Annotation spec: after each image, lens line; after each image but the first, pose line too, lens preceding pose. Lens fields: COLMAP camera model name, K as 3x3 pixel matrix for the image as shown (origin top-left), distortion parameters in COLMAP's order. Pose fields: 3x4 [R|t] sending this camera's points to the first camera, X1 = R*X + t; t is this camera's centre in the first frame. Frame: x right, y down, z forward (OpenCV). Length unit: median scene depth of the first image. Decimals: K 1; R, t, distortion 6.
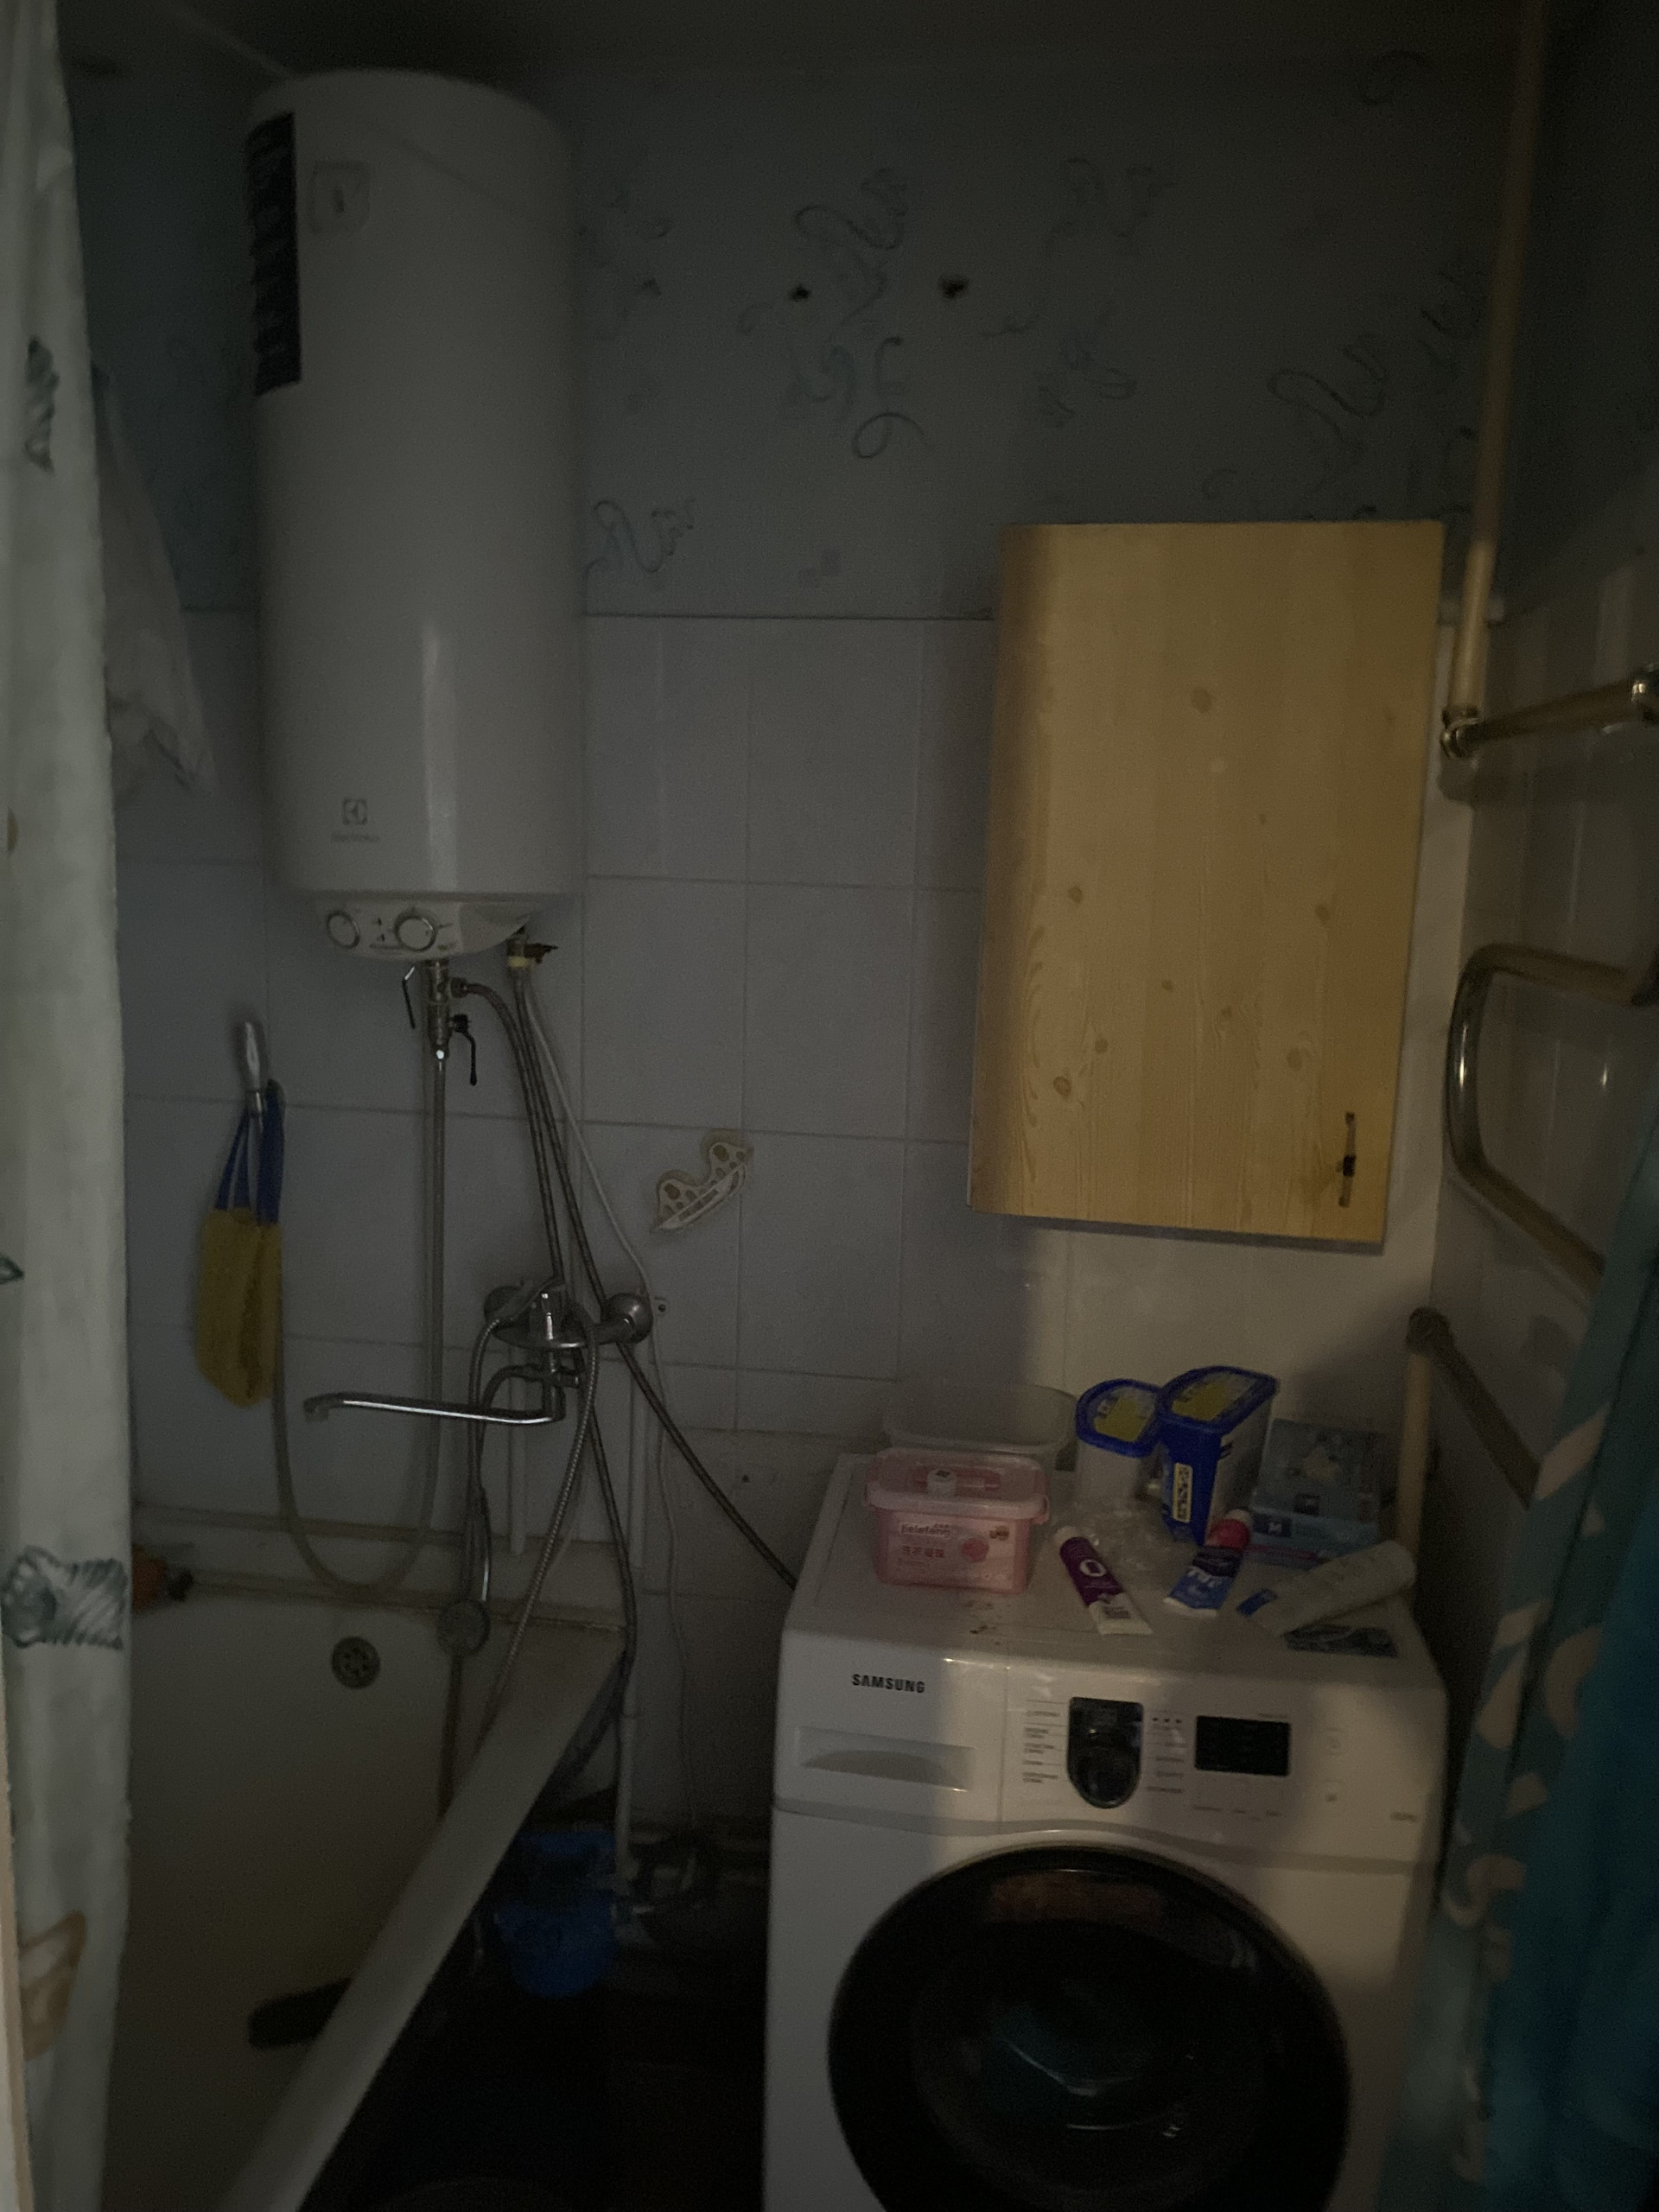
lens RADIAL K [[1700.5, 0, 836.6], [0, 1700.5, 1099.9], [0, 0, 1]] dist [0.023232, -0.052970]
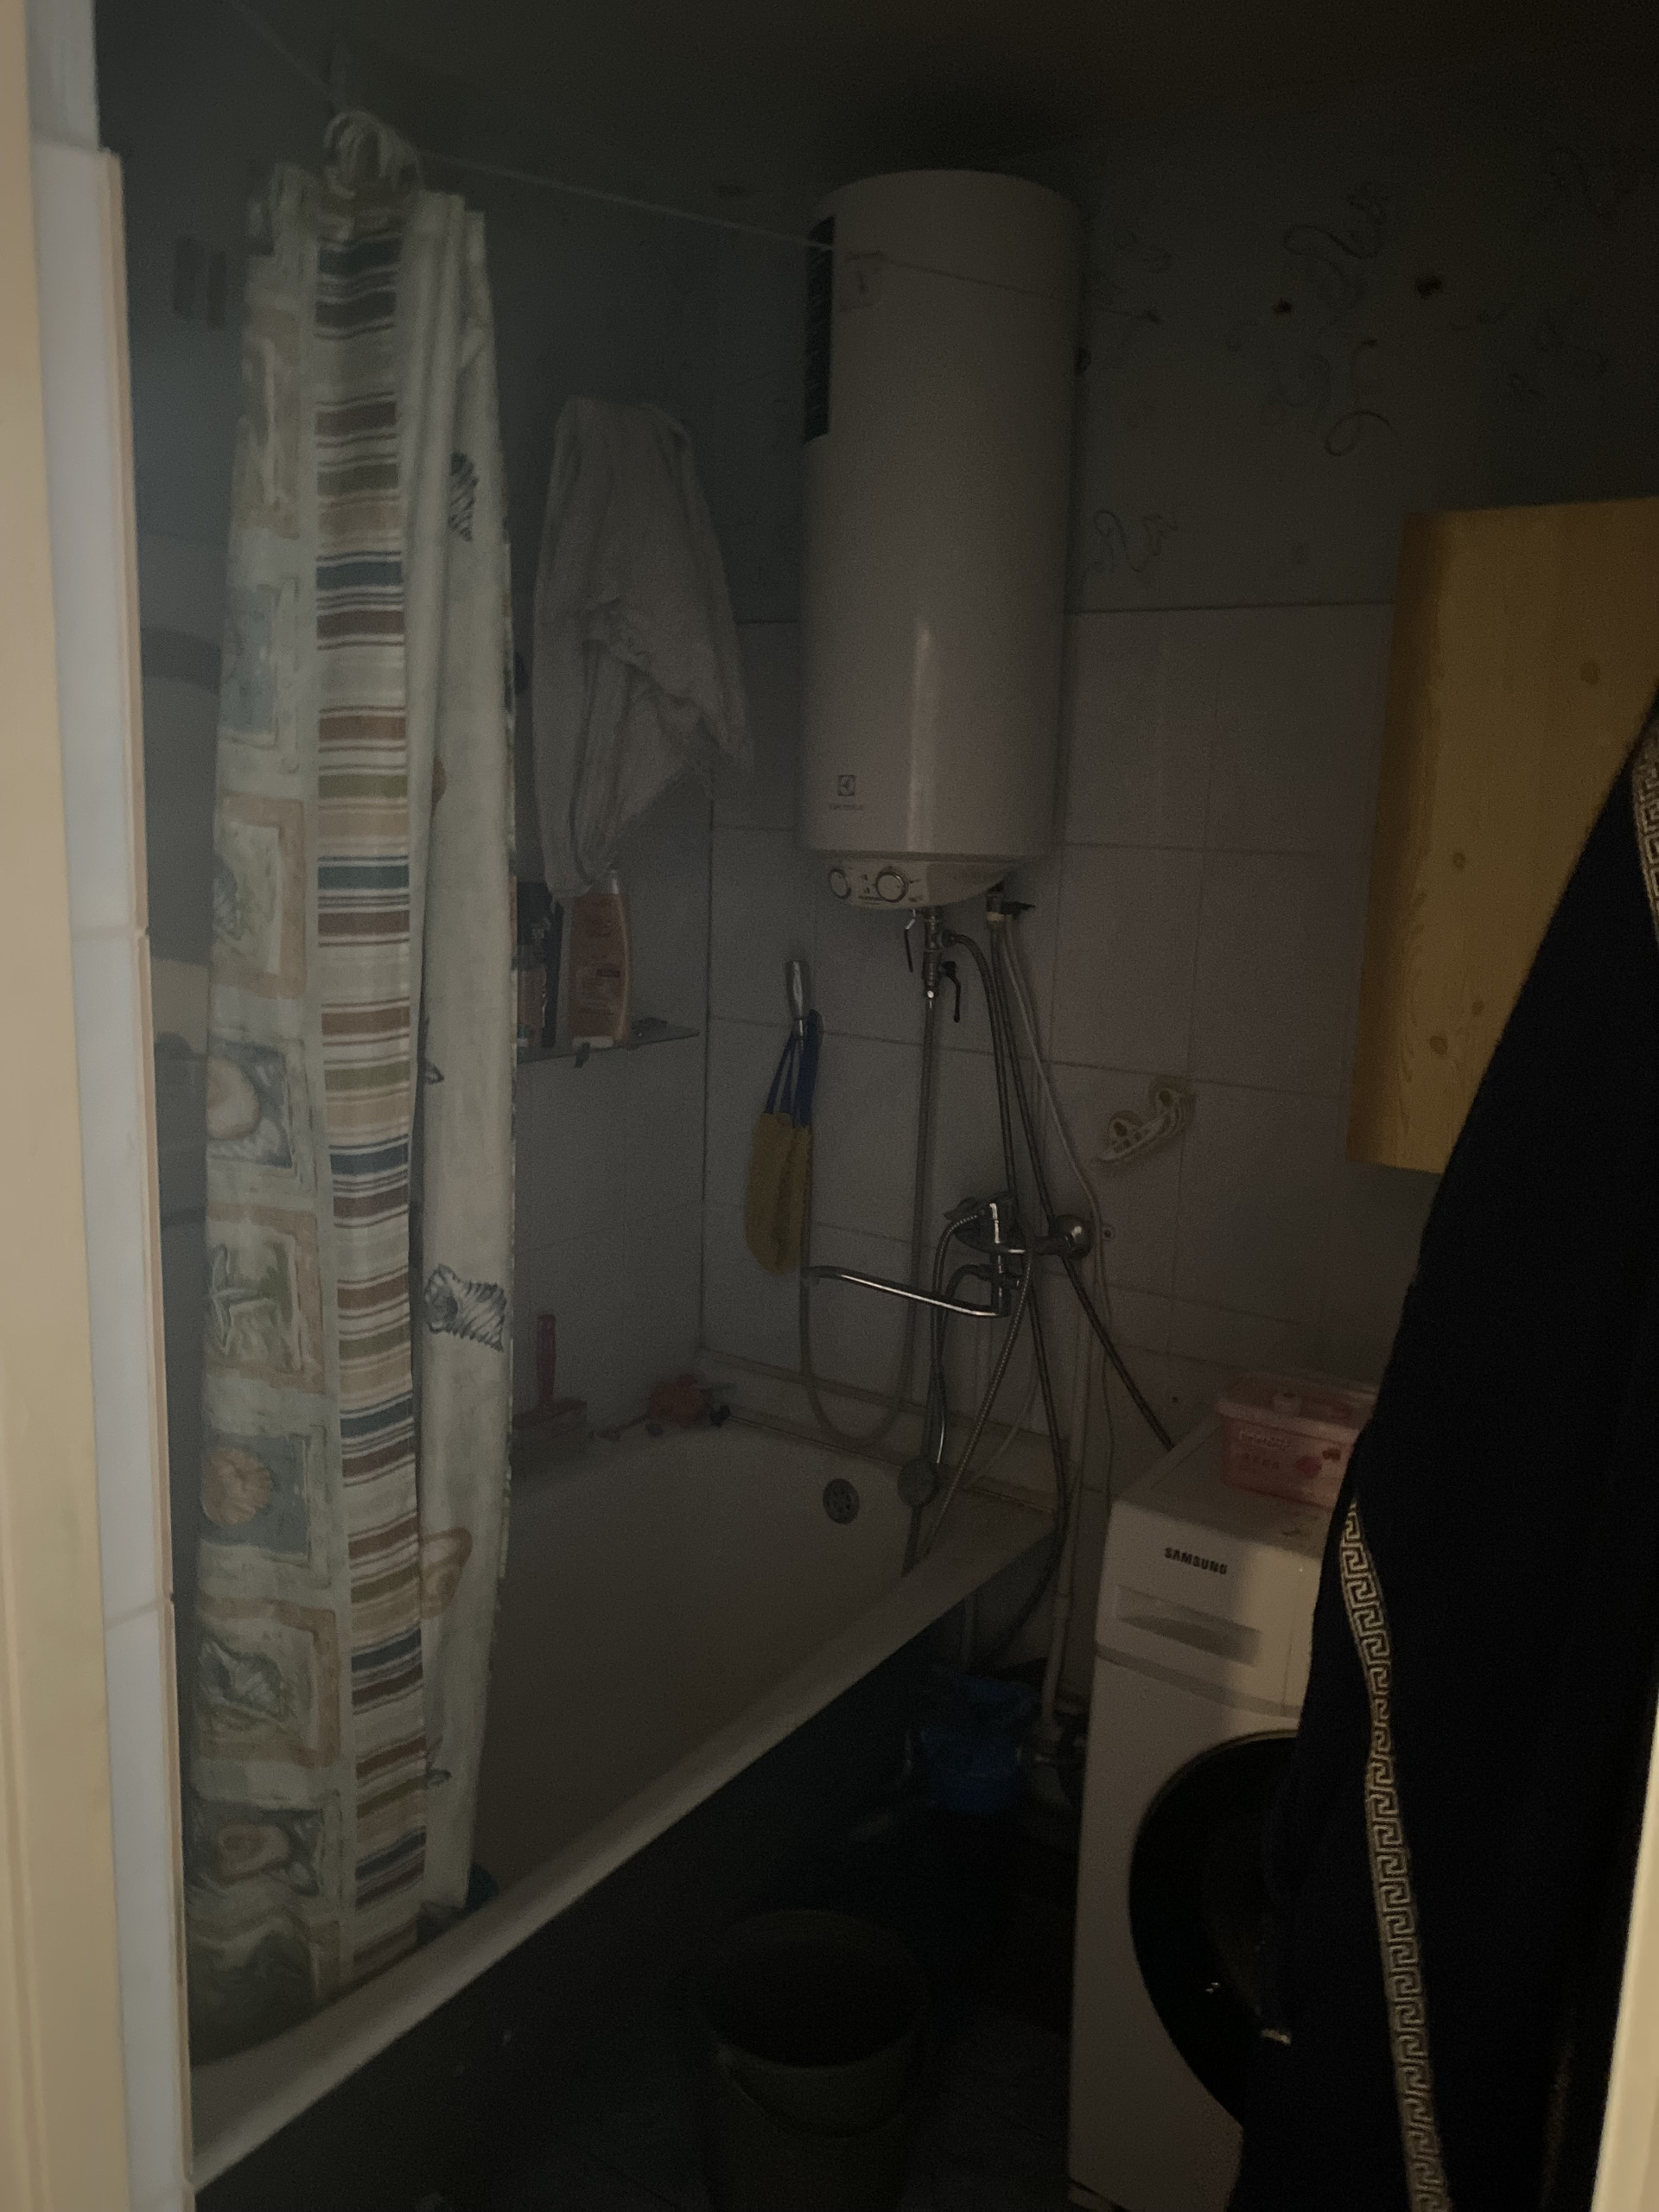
lens RADIAL K [[1700.5, 0, 830.4], [0, 1700.5, 1109.8], [0, 0, 1]] dist [0.023232, -0.052970]
pose [[0.901055, 0.079769, -0.426306, 0.223534], [-0.077101, 0.996745, 0.023545, 0.032351], [0.426797, 0.011653, 0.904272, -0.099005]]
